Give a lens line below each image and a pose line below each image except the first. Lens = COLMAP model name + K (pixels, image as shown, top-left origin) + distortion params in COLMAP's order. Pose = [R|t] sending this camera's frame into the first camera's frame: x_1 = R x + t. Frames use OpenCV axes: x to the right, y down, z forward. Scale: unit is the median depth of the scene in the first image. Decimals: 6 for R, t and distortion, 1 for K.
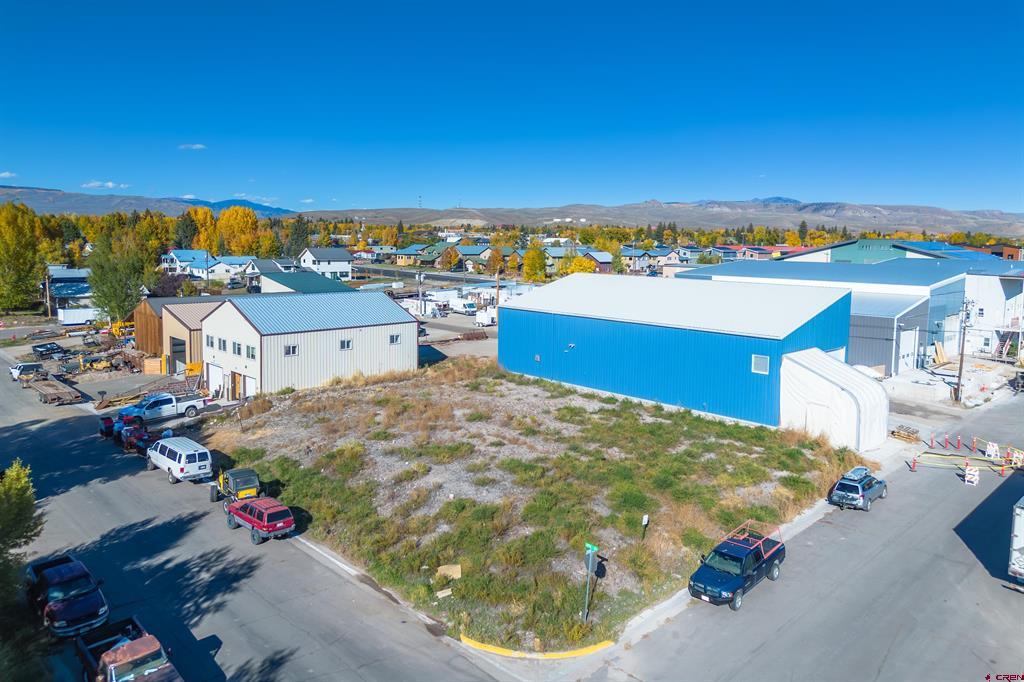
lens RADIAL K [[728.2, 0, 517.1], [0, 728.2, 304.8], [0, 0, 1]] dist [0.033473, -0.005122]
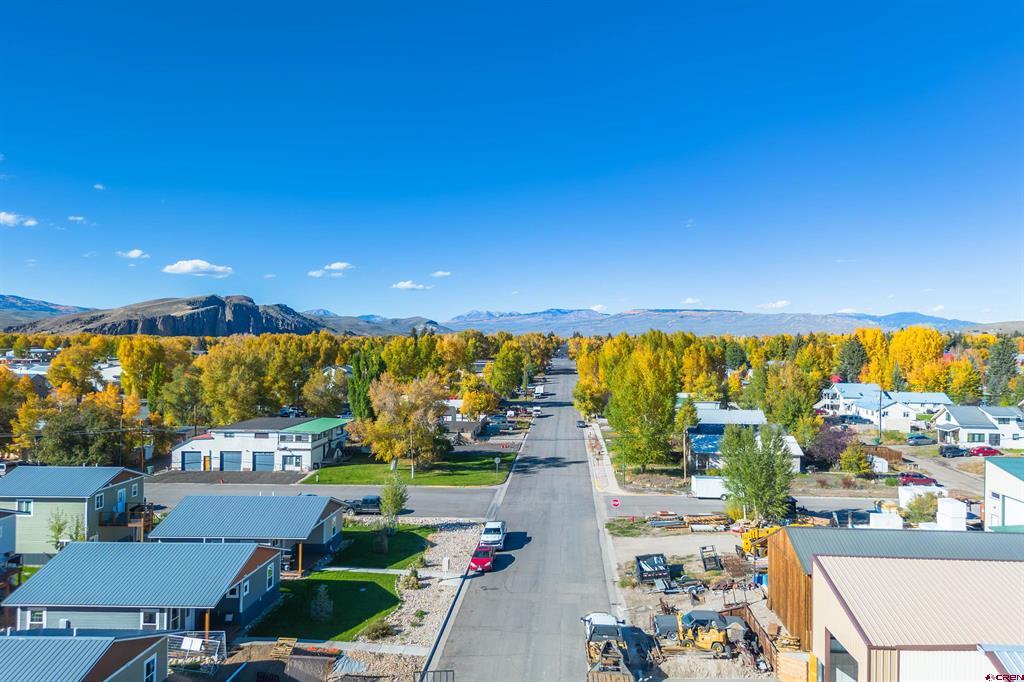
lens RADIAL K [[737.5, 0, 516.9], [0, 737.5, 360.8], [0, 0, 1]] dist [0.029783, -0.002463]
pose [[0.664476, 0.005707, -0.747288, -0.100392], [-0.065904, 0.996522, -0.050991, -0.041127], [0.744398, 0.083132, 0.662541, 0.209865]]
